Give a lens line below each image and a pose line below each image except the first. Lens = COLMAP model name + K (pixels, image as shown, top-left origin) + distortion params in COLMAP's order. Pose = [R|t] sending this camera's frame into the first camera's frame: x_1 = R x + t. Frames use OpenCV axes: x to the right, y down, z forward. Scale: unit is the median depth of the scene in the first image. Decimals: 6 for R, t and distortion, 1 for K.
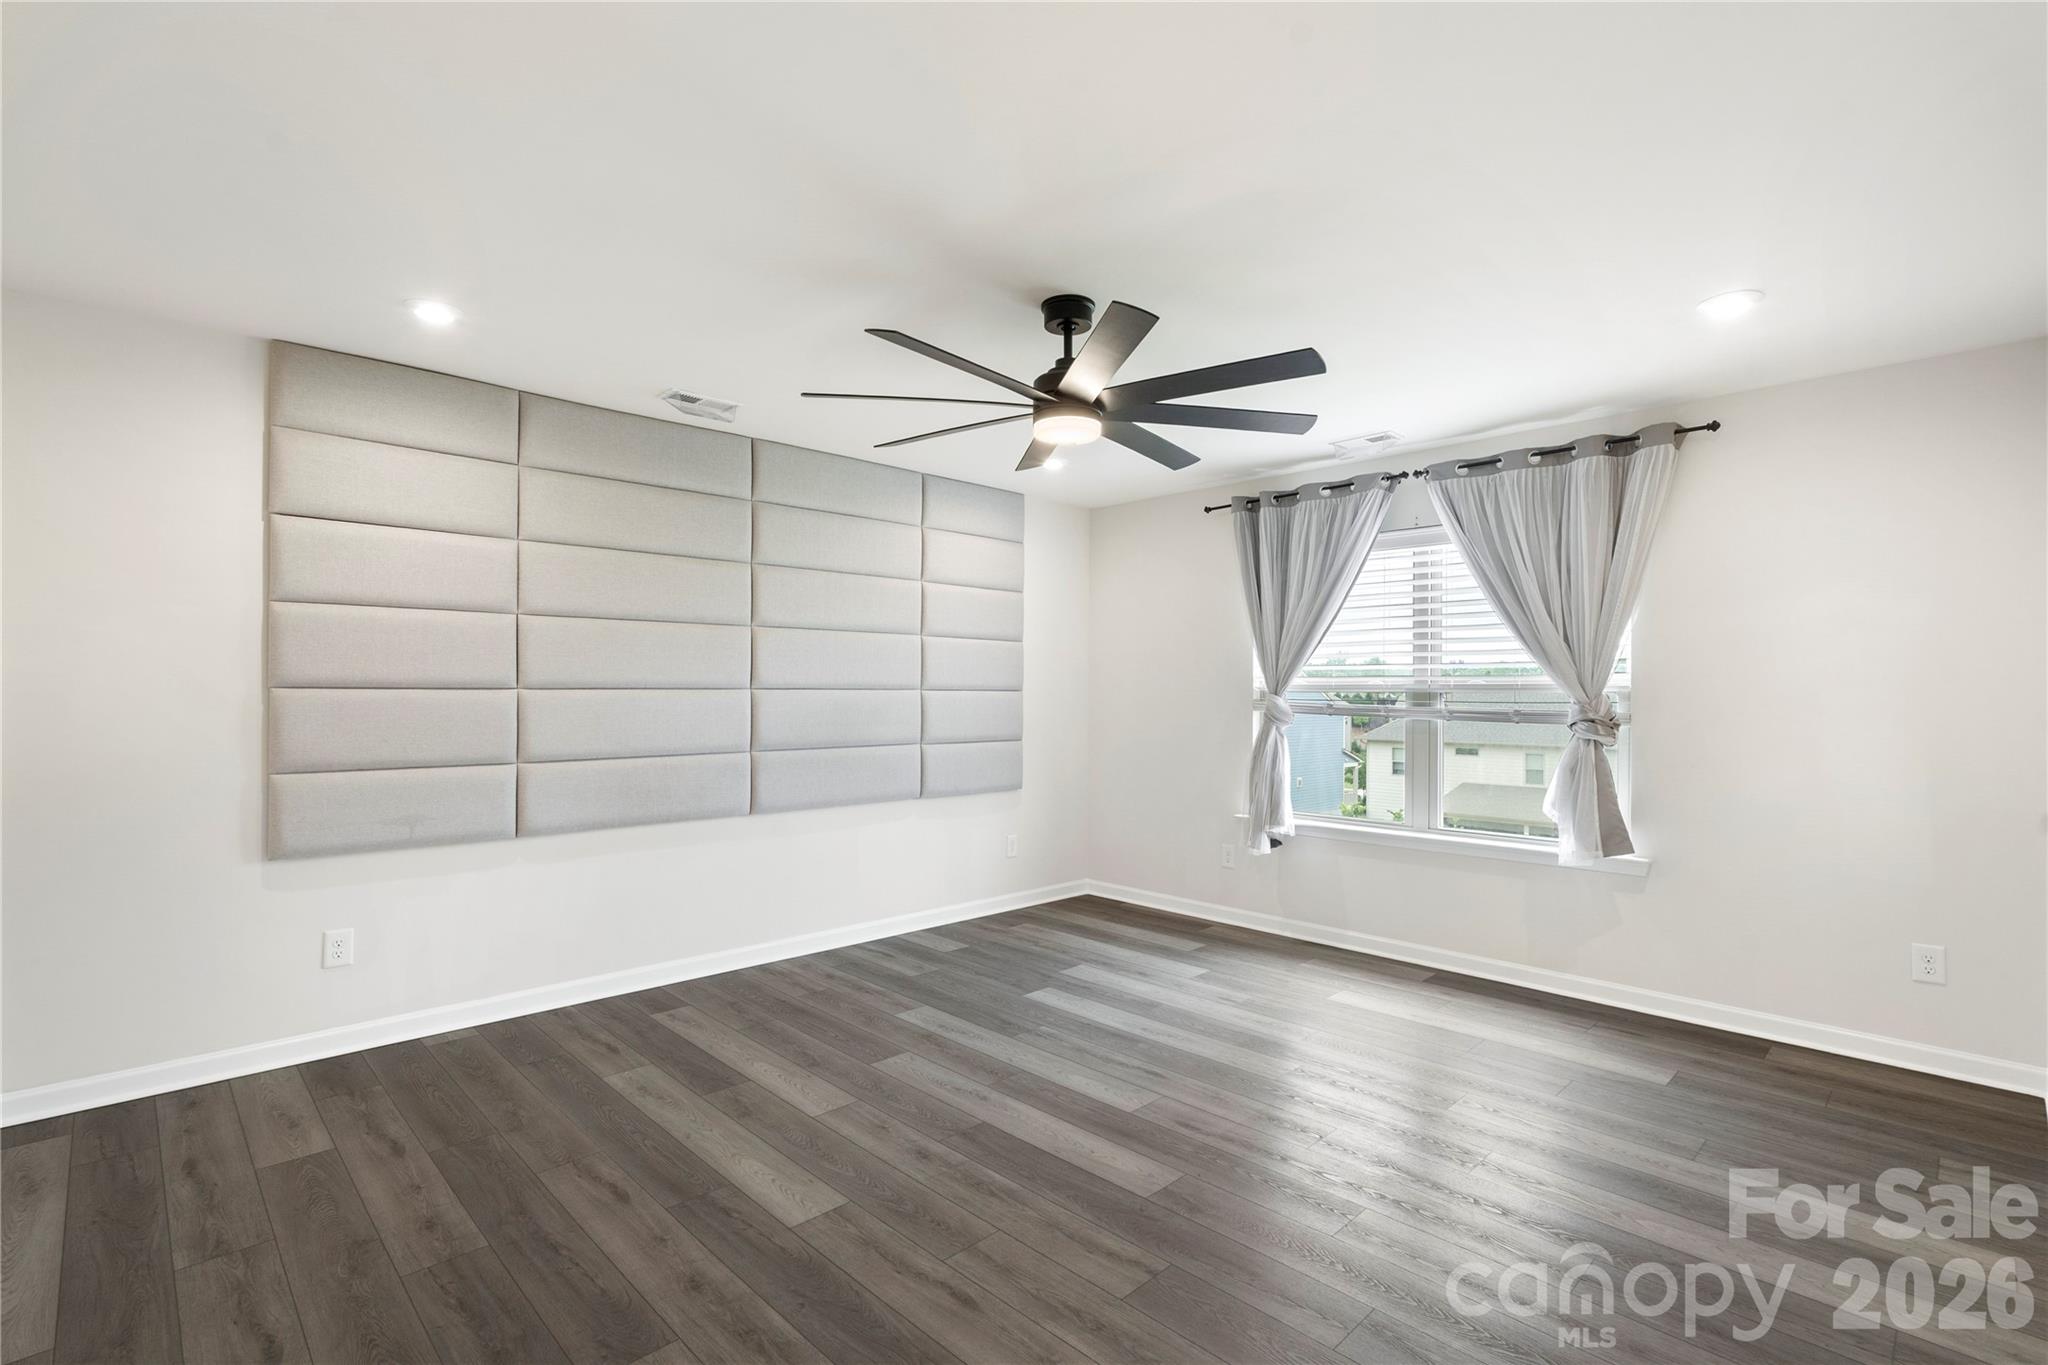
lens RADIAL K [[924.7, 0, 1026.1], [0, 924.7, 681.8], [0, 0, 1]] dist [-0.001472, 0.000215]
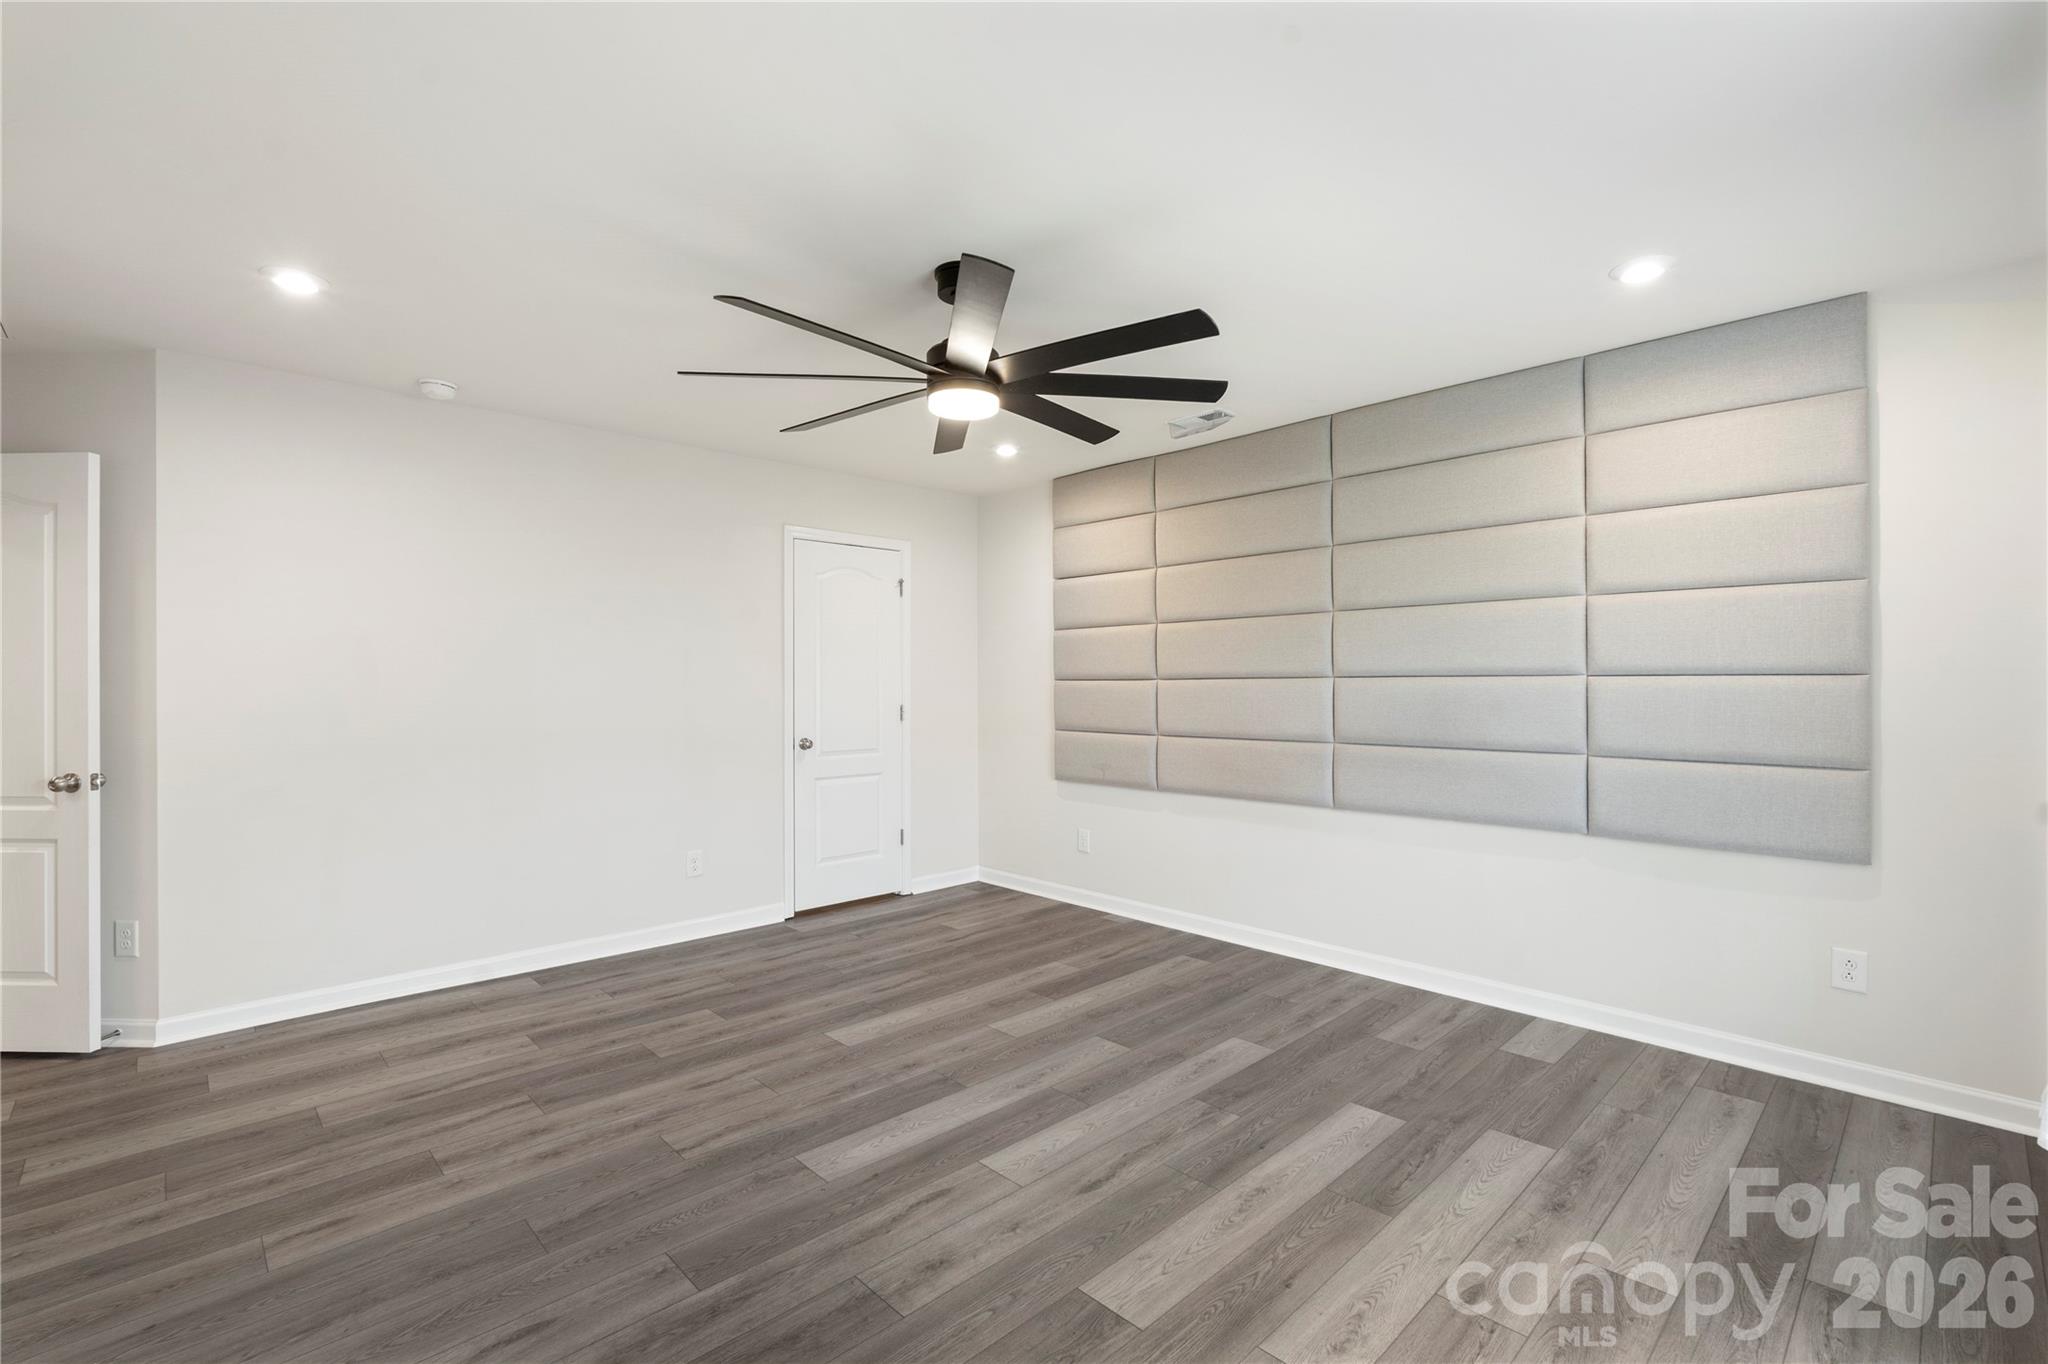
lens RADIAL K [[883.9, 0, 1036.3], [0, 883.9, 686.3], [0, 0, 1]] dist [-0.000910, -0.000052]
pose [[0.012404, -0.005345, -0.999909, 0.746542], [0.011613, 0.999919, -0.005201, 0.022742], [0.999856, -0.011548, 0.012465, 0.835429]]
